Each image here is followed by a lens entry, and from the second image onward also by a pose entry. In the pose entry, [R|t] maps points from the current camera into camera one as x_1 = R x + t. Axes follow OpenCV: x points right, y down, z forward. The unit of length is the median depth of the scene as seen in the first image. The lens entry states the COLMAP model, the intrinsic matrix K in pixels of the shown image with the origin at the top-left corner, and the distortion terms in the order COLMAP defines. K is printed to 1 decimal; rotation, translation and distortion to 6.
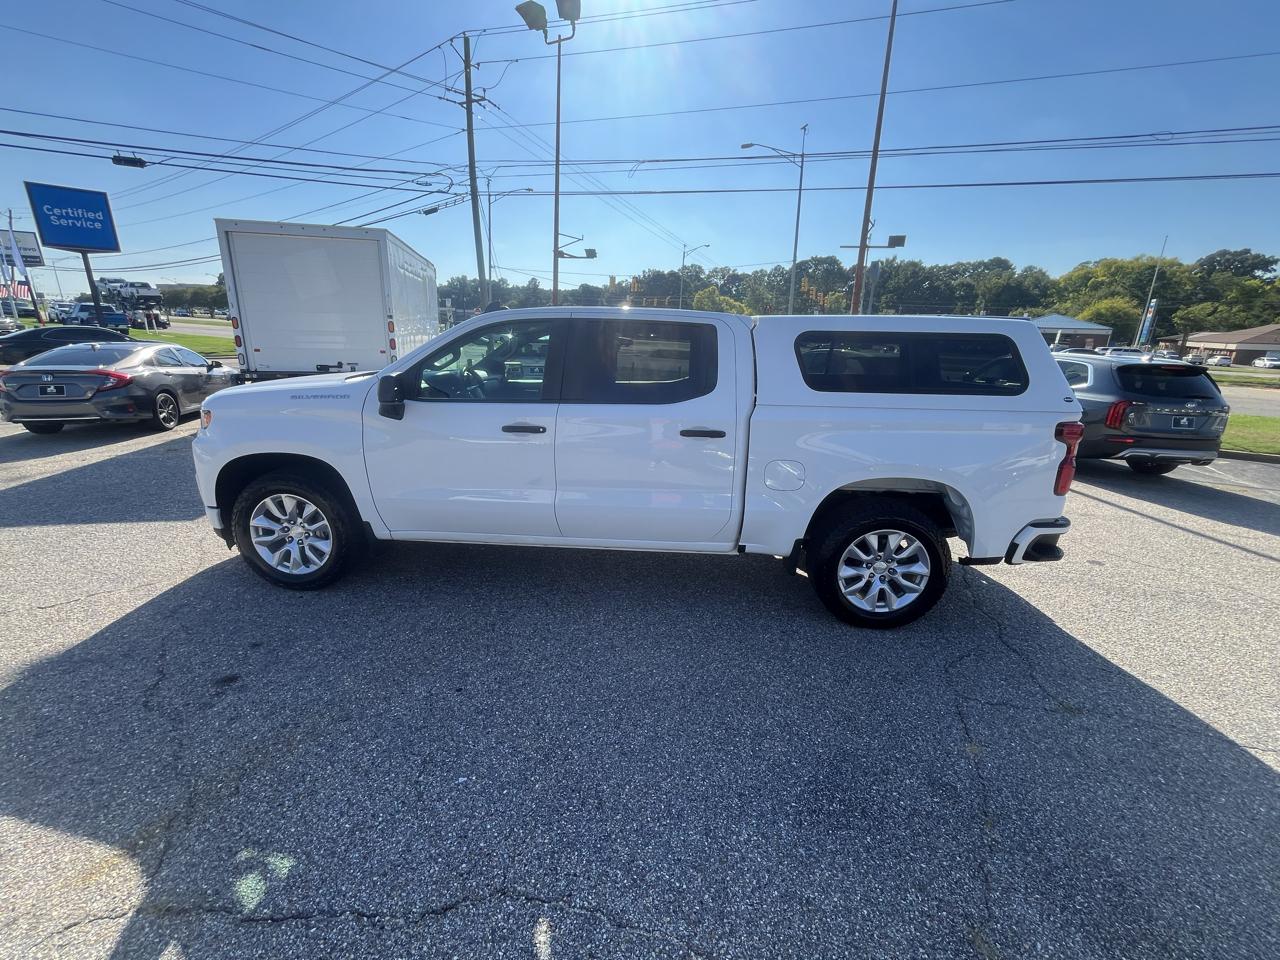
lens RADIAL K [[519.0, 0, 638.1], [0, 519.0, 477.1], [0, 0, 1]] dist [-0.003960, 0.000635]
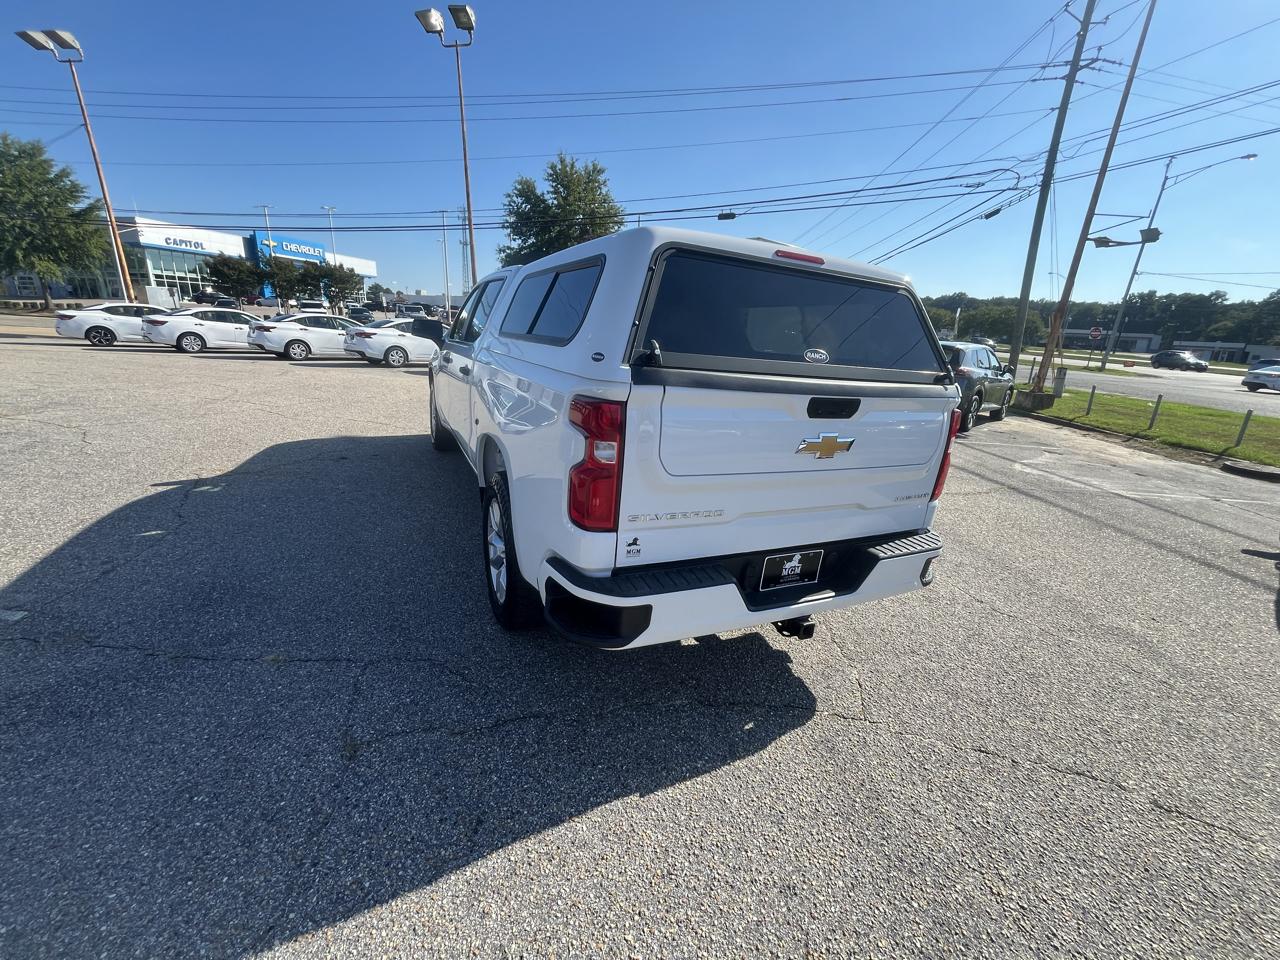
lens RADIAL K [[519.0, 0, 637.8], [0, 519.0, 476.5], [0, 0, 1]] dist [-0.003960, 0.000635]
pose [[0.481811, 0.245973, -0.841044, 0.660154], [-0.279844, 0.952726, 0.118321, -0.051384], [0.830389, 0.178353, 0.527868, 0.373485]]
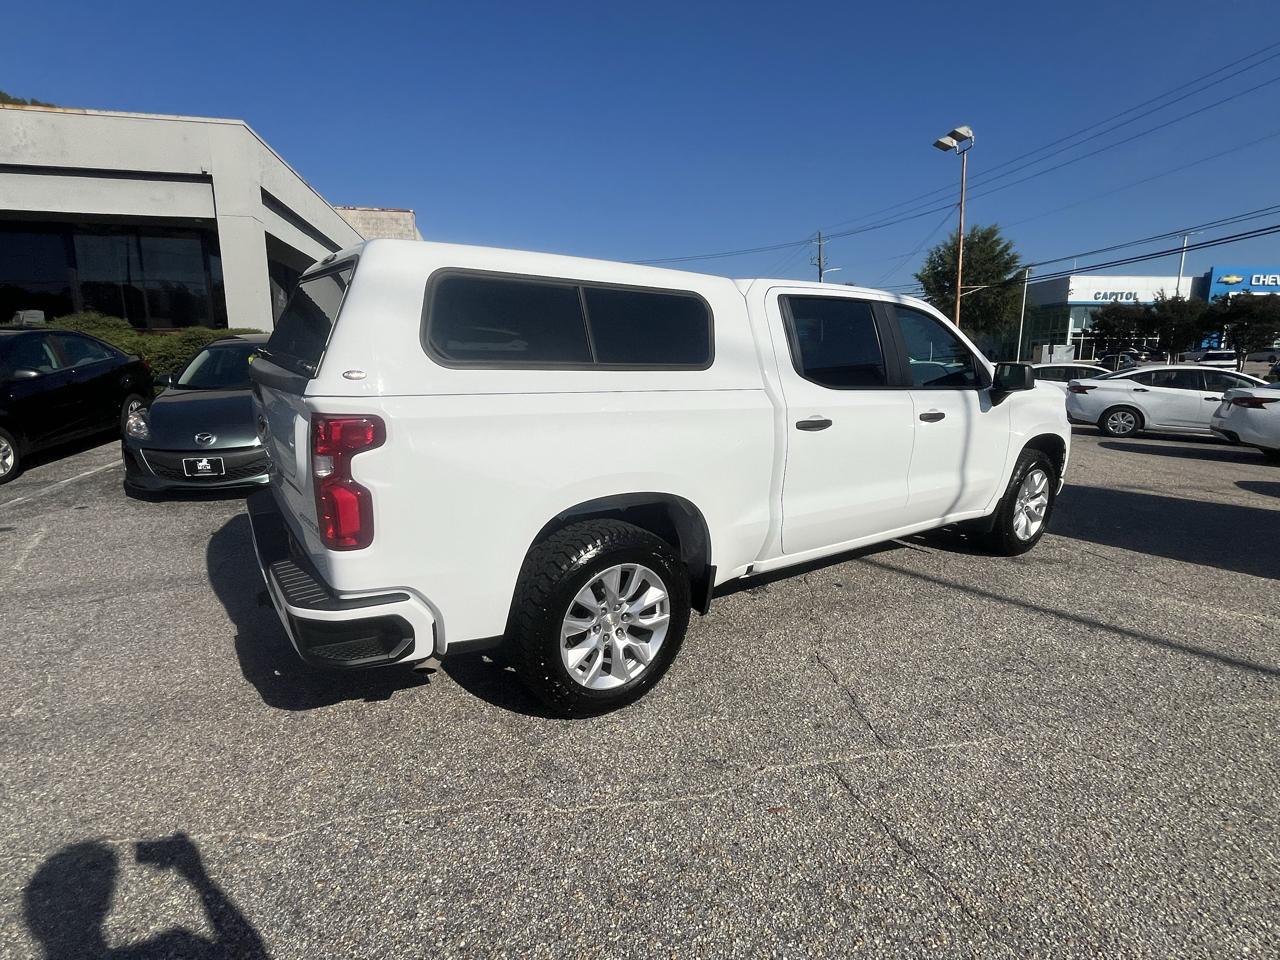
lens RADIAL K [[631.7, 0, 635.3], [0, 631.7, 474.5], [0, 0, 1]] dist [-0.002512, -0.000230]
pose [[-0.765998, 0.088122, -0.636774, 0.334986], [-0.202388, 0.907128, 0.368995, -0.256813], [0.610152, 0.411525, -0.677024, 1.115591]]
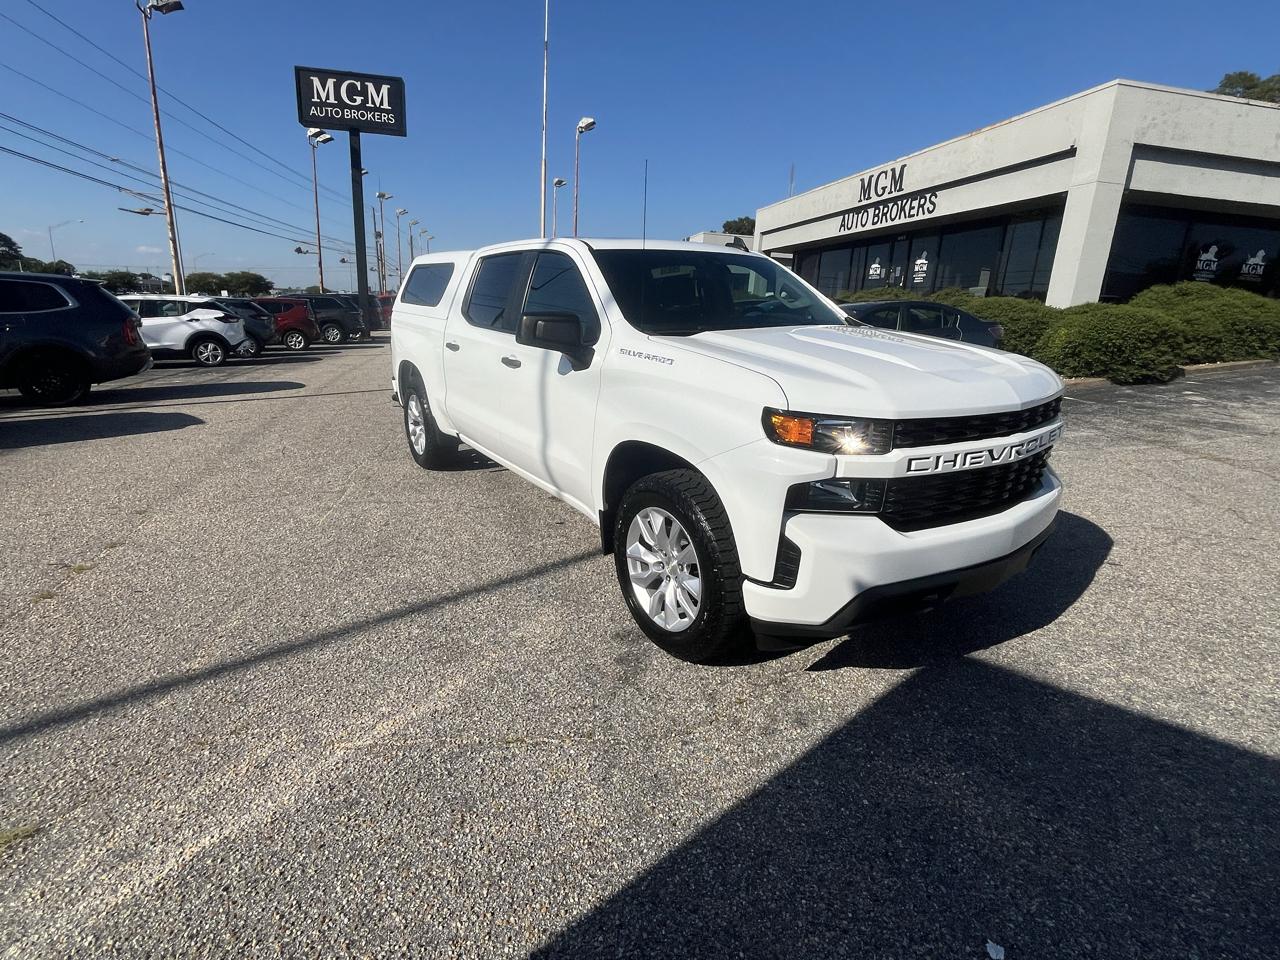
lens RADIAL K [[631.7, 0, 636.1], [0, 631.7, 474.8], [0, 0, 1]] dist [-0.002512, -0.000230]
pose [[-0.623955, -0.251357, 0.739932, -0.839527], [0.161526, 0.884928, 0.436821, -0.292587], [-0.764584, 0.392075, -0.511554, 1.118932]]
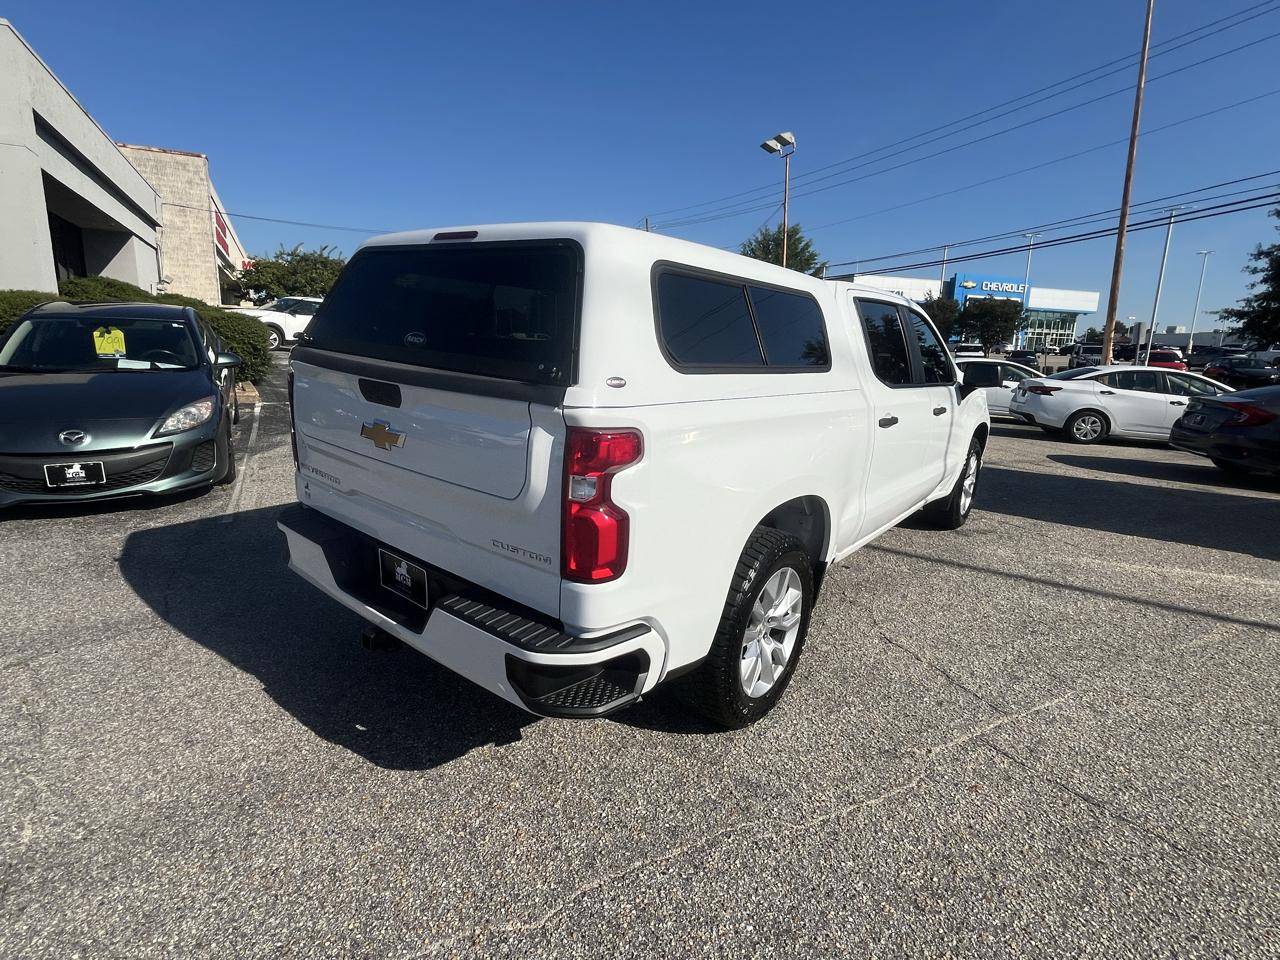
lens RADIAL K [[631.7, 0, 639.5], [0, 631.7, 470.5], [0, 0, 1]] dist [-0.002512, -0.000230]
pose [[-0.550933, 0.125882, -0.825001, 0.467333], [-0.276026, 0.905436, 0.322485, -0.212678], [0.787580, 0.405389, -0.464088, 0.941654]]
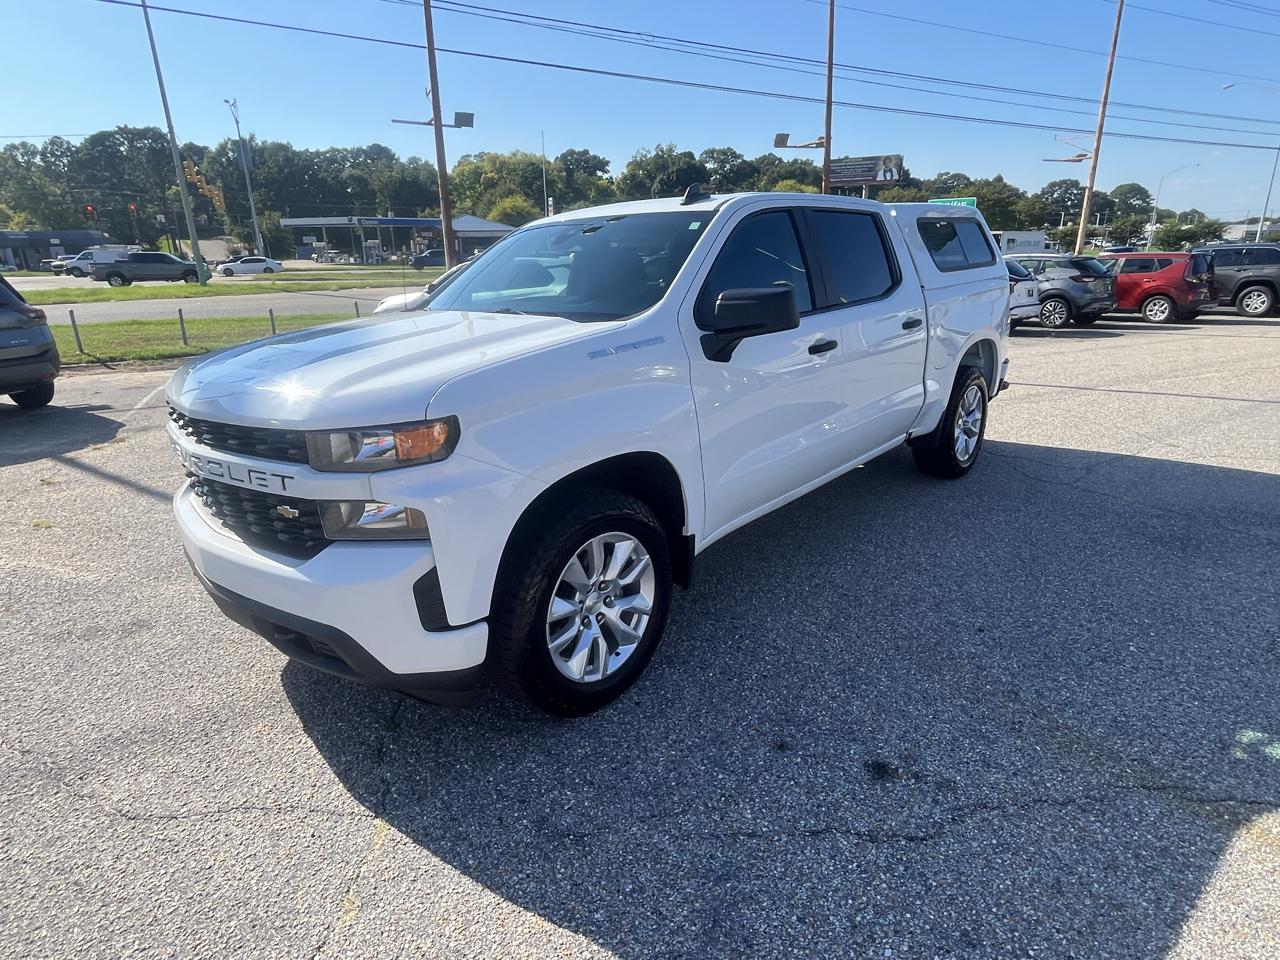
lens RADIAL K [[725.3, 0, 632.2], [0, 725.3, 477.2], [0, 0, 1]] dist [-0.002779, -0.000669]
pose [[0.625318, -0.275163, 0.730248, -0.645376], [0.246707, 0.957484, 0.149530, -0.070878], [-0.740346, 0.086654, 0.666617, 0.247863]]
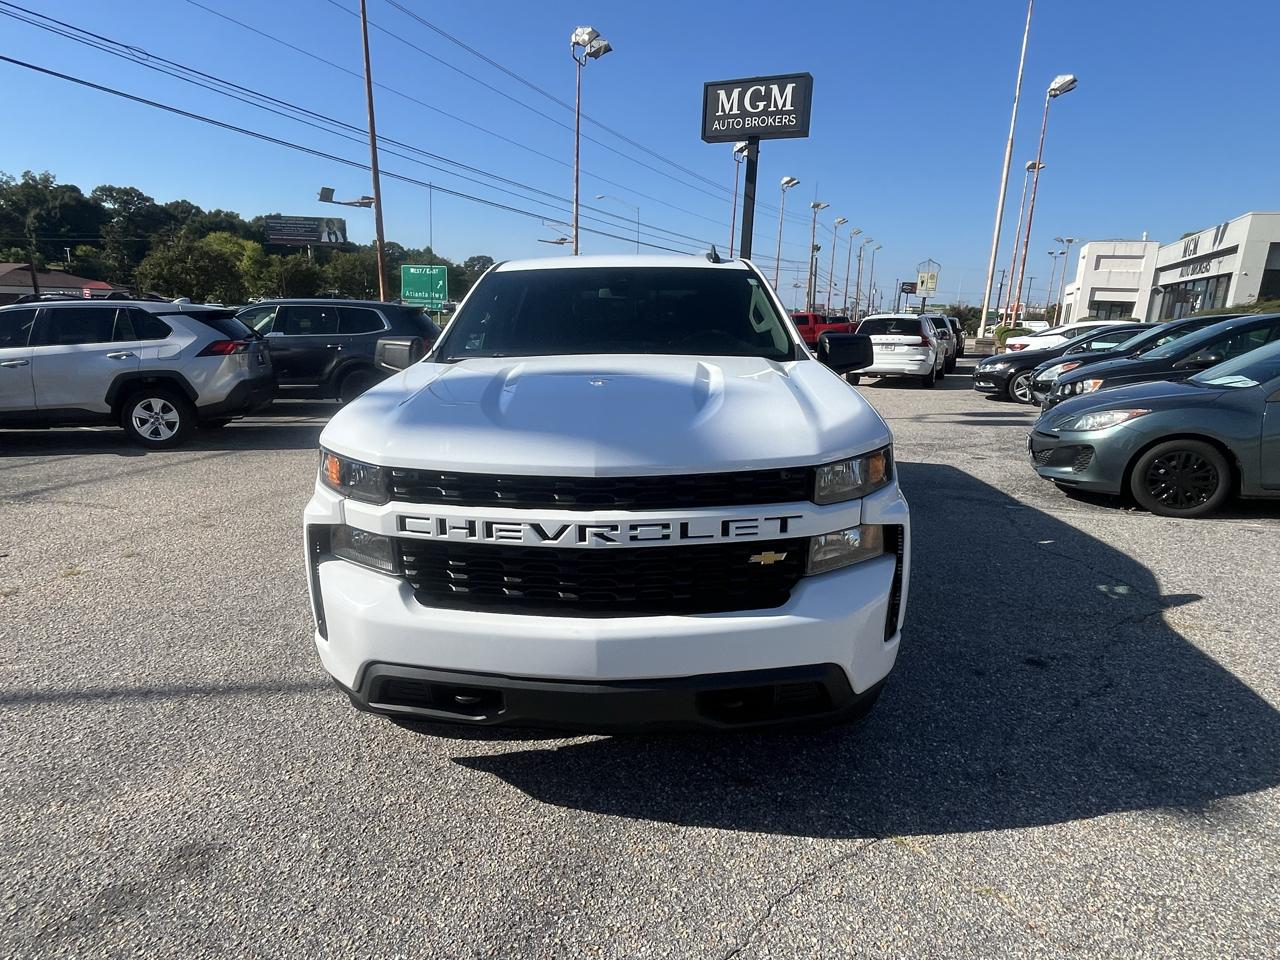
lens RADIAL K [[725.3, 0, 633.9], [0, 725.3, 477.0], [0, 0, 1]] dist [-0.002779, -0.000669]
pose [[-0.037803, -0.254748, 0.966268, -0.808833], [0.248584, 0.934166, 0.256009, -0.180286], [-0.967872, 0.249877, 0.028012, 0.658290]]
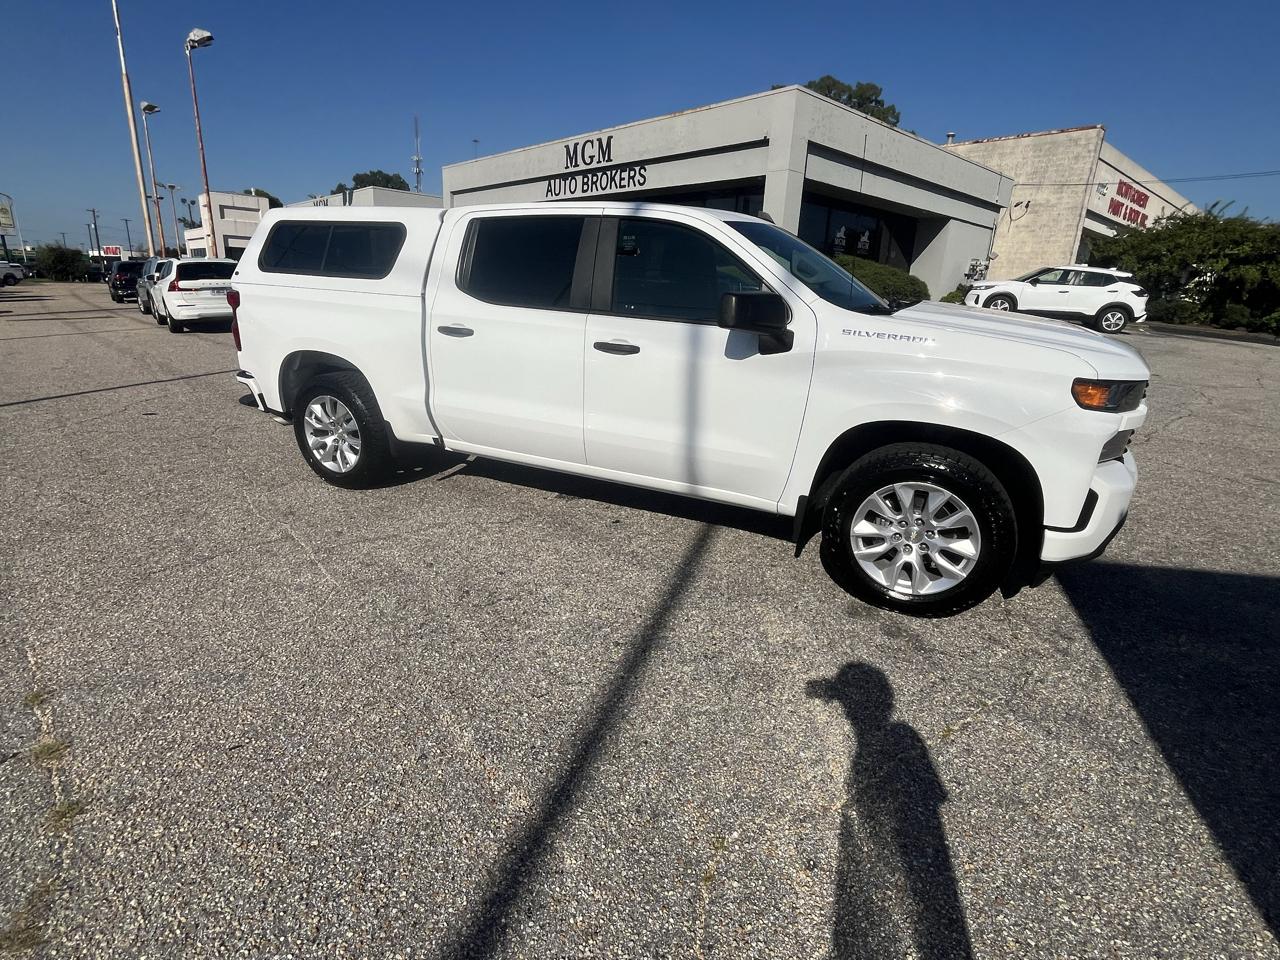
lens RADIAL K [[631.7, 0, 637.0], [0, 631.7, 476.7], [0, 0, 1]] dist [-0.002512, -0.000230]
pose [[-0.932990, -0.164659, 0.320028, -0.484887], [0.035498, 0.842767, 0.537106, -0.334968], [-0.358148, 0.512475, -0.780448, 1.321256]]
